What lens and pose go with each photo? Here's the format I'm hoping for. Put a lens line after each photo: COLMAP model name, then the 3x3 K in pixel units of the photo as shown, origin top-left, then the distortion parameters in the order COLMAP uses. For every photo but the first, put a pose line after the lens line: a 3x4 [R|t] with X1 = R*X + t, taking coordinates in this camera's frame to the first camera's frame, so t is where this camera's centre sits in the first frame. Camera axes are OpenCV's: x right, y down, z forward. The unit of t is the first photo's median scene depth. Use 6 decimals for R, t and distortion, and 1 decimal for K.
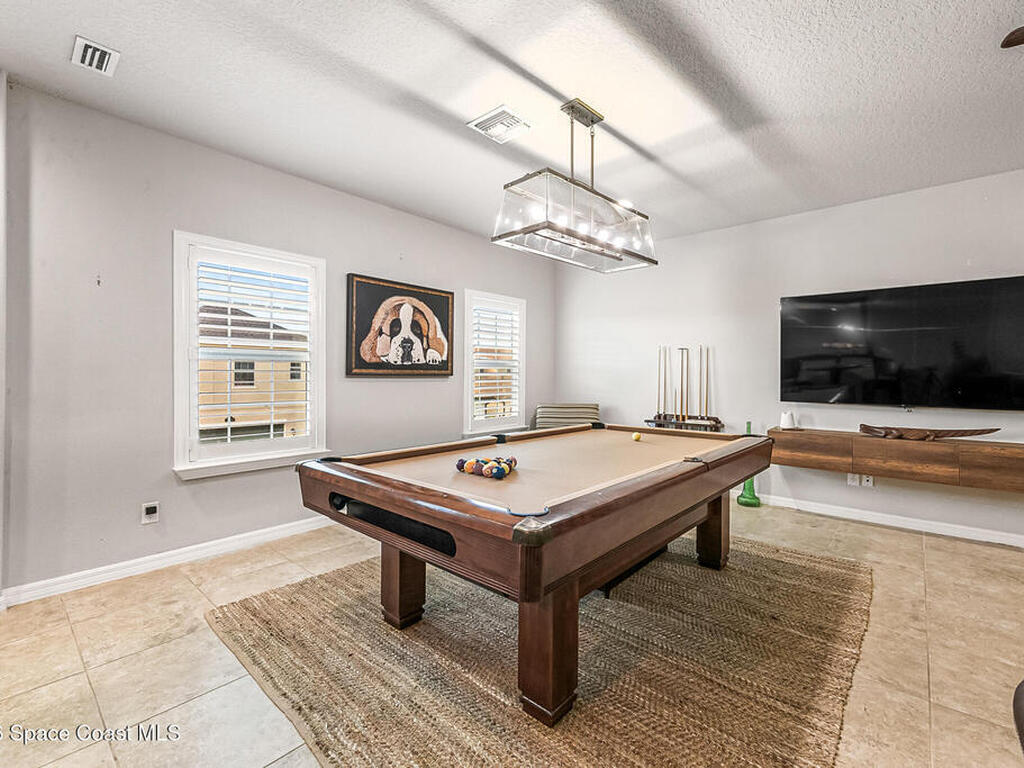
lens RADIAL K [[460.3, 0, 512.7], [0, 460.3, 375.7], [0, 0, 1]] dist [0.001853, 0.000450]
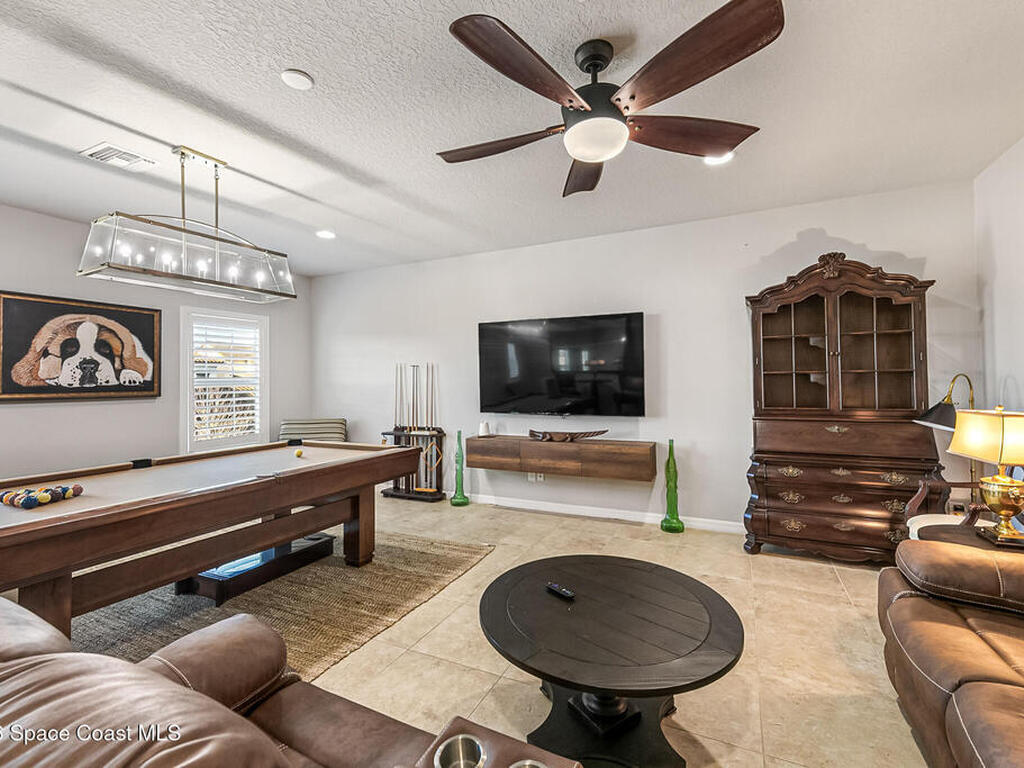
lens RADIAL K [[466.0, 0, 513.6], [0, 466.0, 375.8], [0, 0, 1]] dist [0.003608, 0.000476]
pose [[0.962039, -0.012827, 0.272610, 0.350349], [0.016738, 0.999788, -0.012028, -0.021392], [-0.272398, 0.016134, 0.962049, -0.154053]]
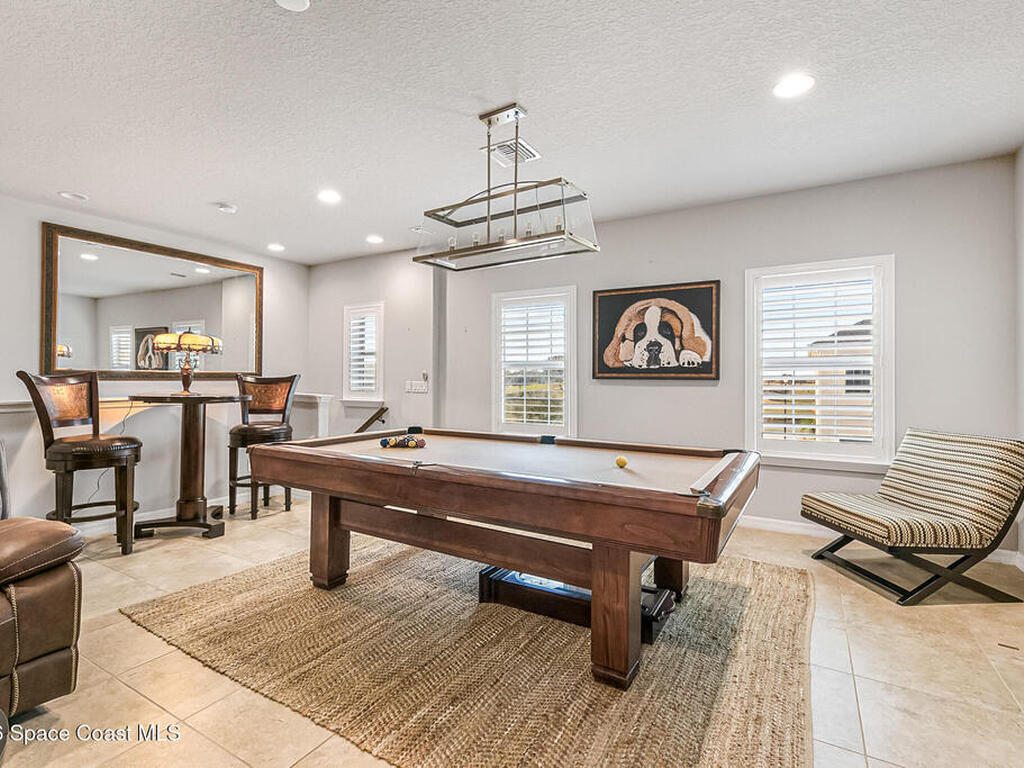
lens RADIAL K [[496.4, 0, 512.5], [0, 496.4, 375.3], [0, 0, 1]] dist [-0.000669, -0.000148]
pose [[0.187123, -0.009717, -0.982288, 0.765171], [-0.005516, 0.999925, -0.010942, 0.004204], [0.982321, 0.007466, 0.187055, 0.520663]]
